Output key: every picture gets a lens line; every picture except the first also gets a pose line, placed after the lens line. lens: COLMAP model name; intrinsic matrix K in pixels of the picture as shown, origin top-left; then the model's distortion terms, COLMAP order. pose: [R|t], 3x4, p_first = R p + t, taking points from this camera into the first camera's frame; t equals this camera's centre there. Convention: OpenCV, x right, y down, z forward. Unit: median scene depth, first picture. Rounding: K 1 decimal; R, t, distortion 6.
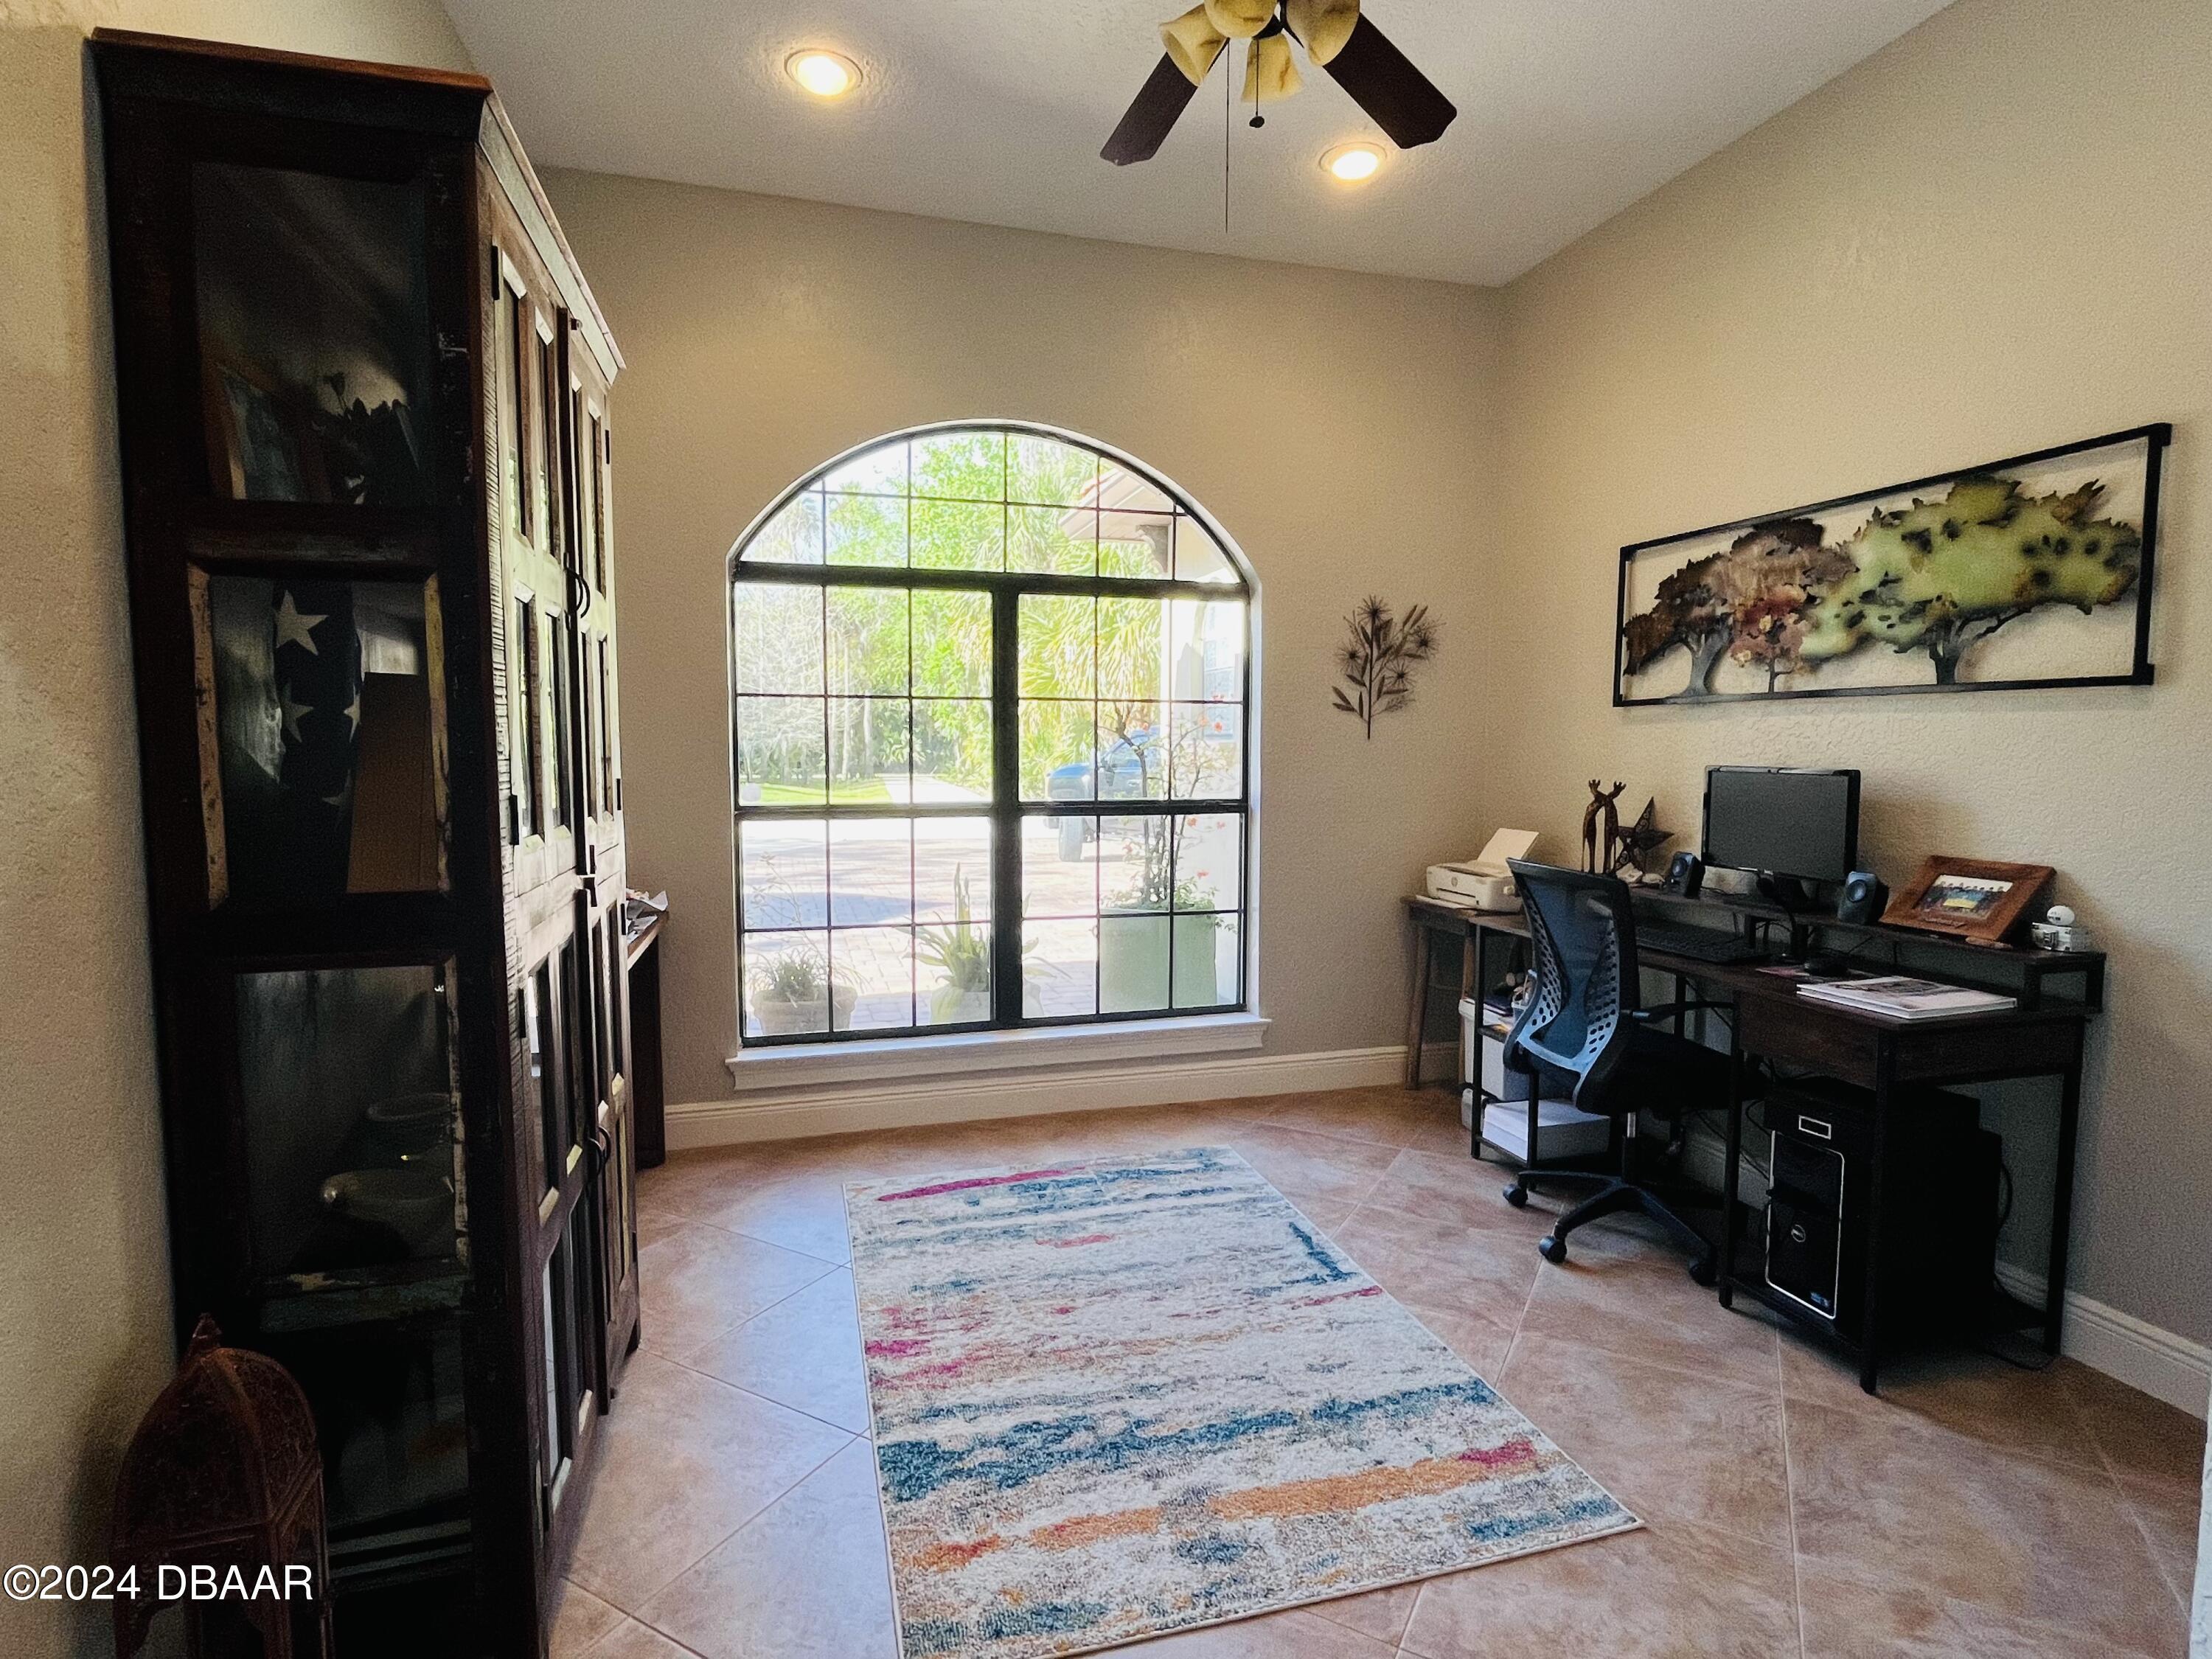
lens RADIAL K [[1094.5, 0, 1106.0], [0, 1094.5, 829.5], [0, 0, 1]] dist [-0.000061, -0.000002]
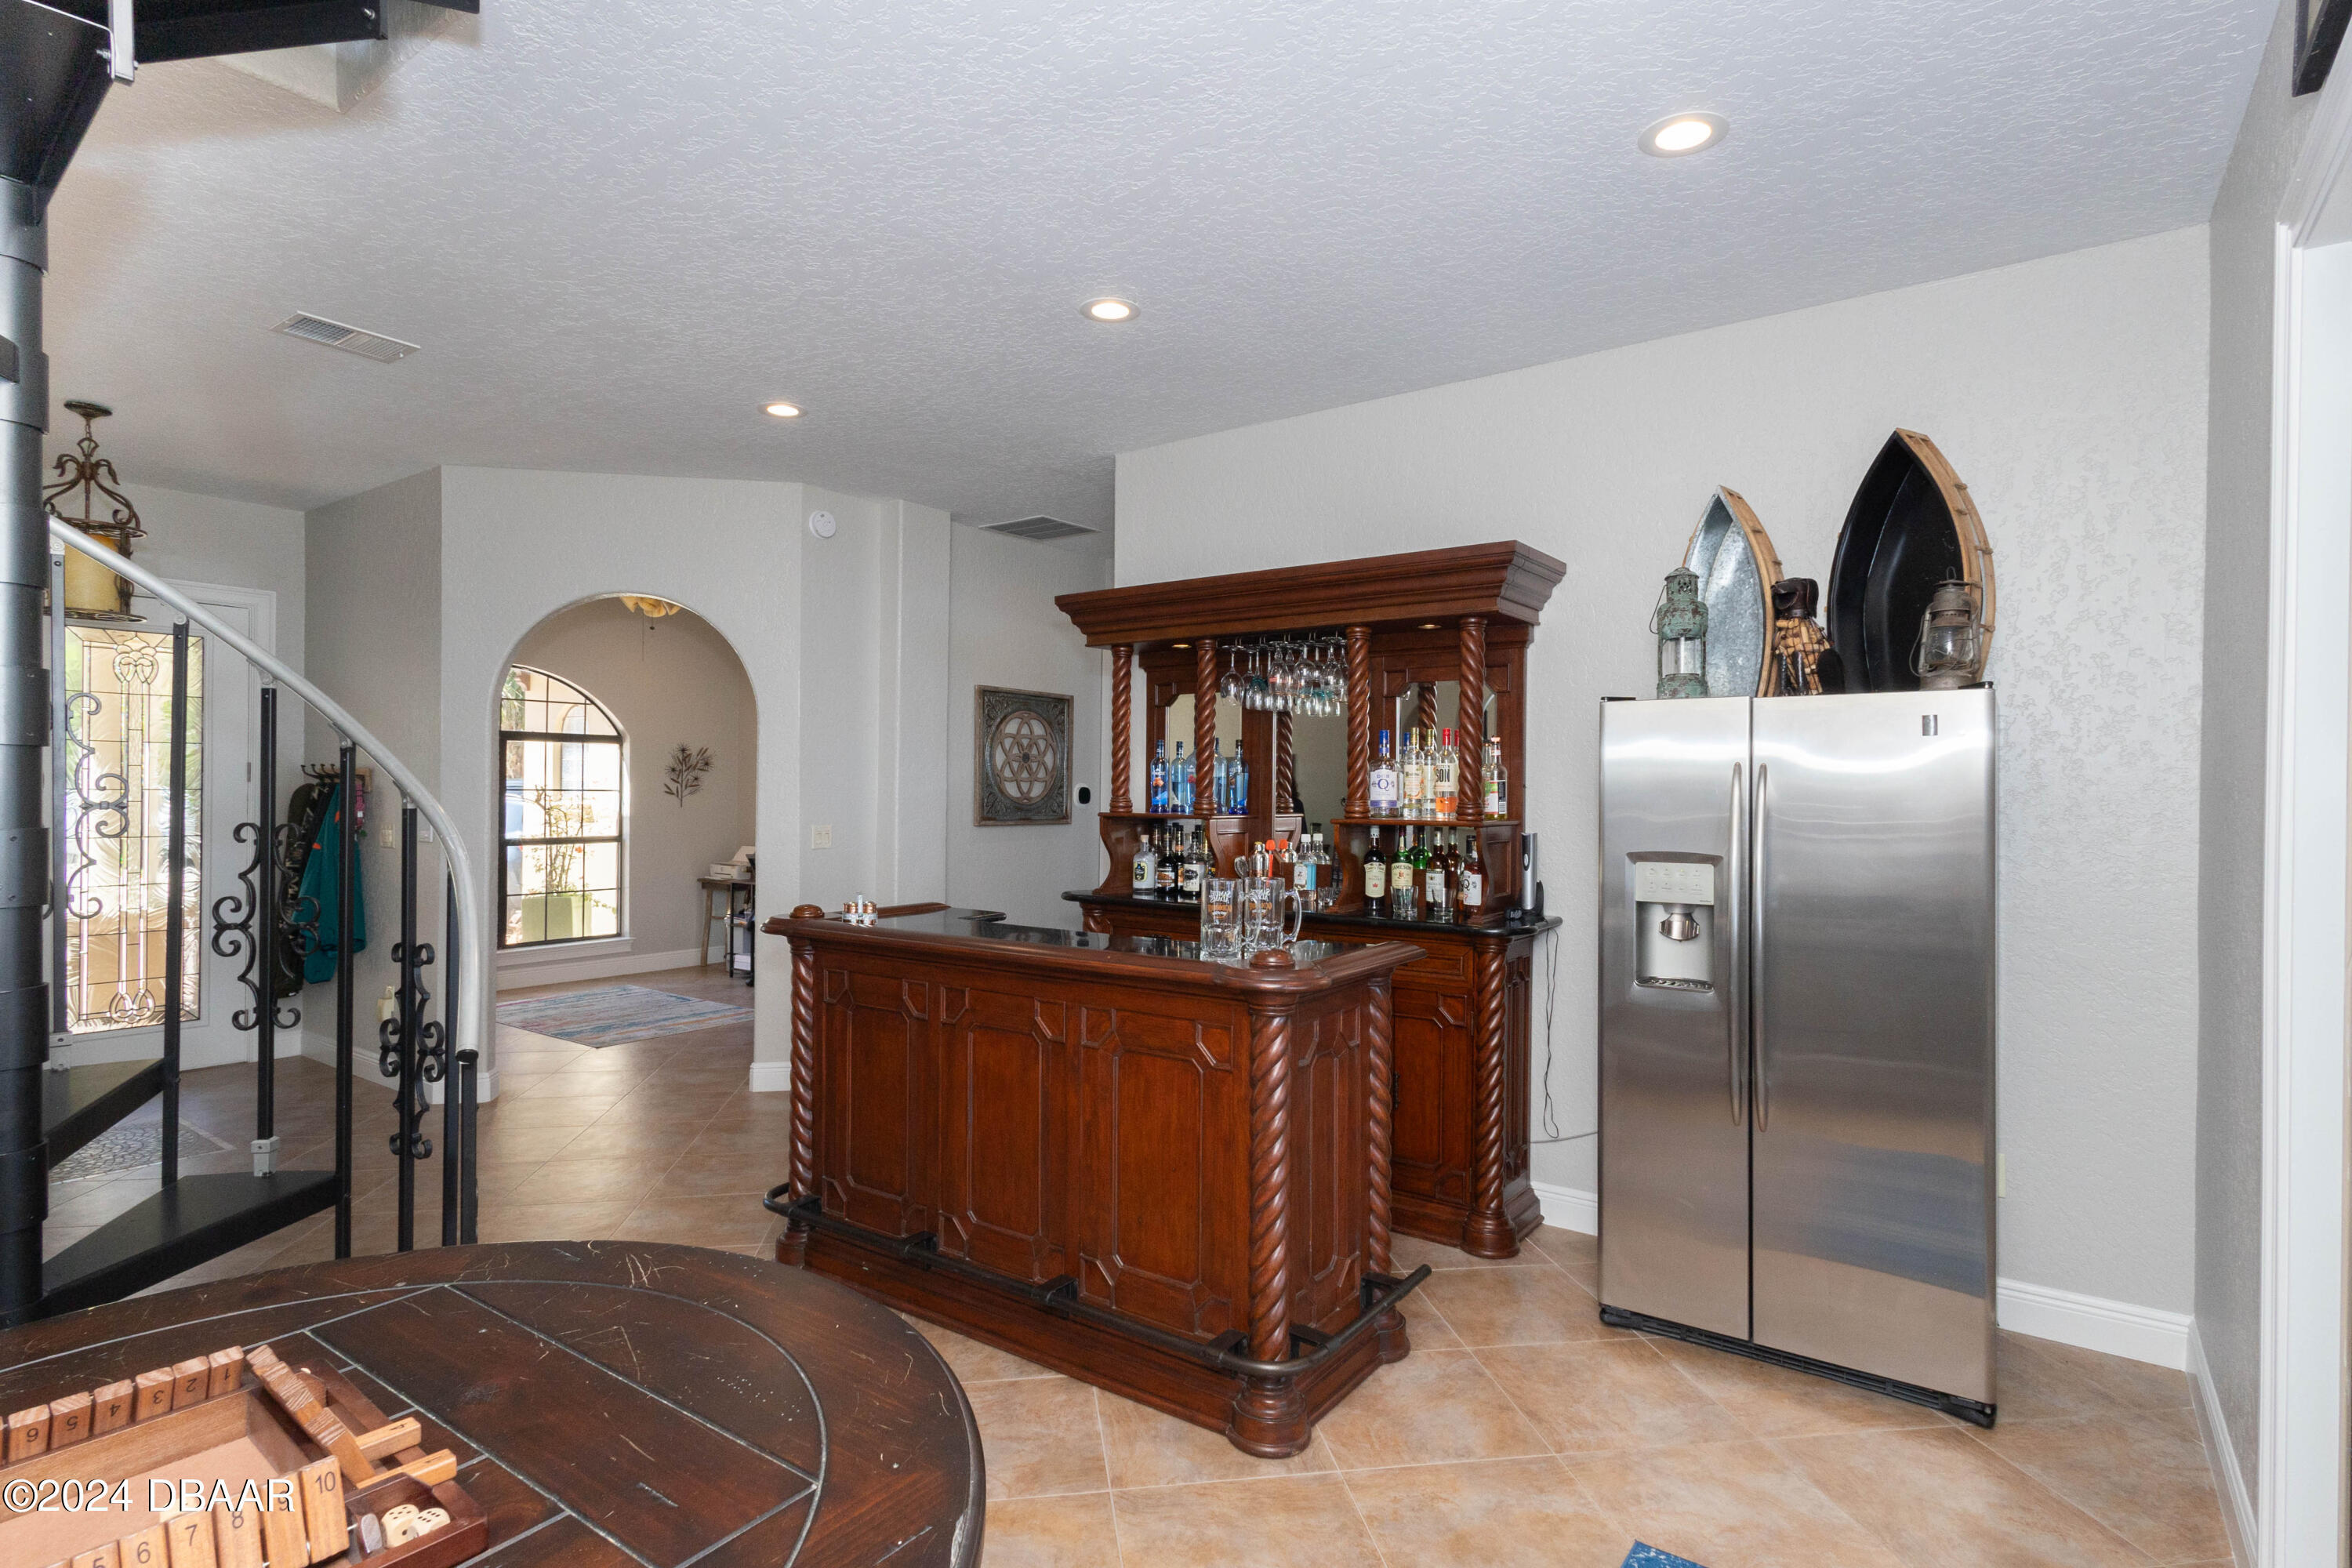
lens RADIAL K [[1141.0, 0, 1166.6], [0, 1141.0, 782.2], [0, 0, 1]] dist [0.009858, -0.000876]
pose [[0.790587, 0.007904, 0.612299, -0.397198], [0.040473, 0.997056, -0.065129, 0.056805], [-0.611011, 0.076272, 0.787939, -1.414189]]
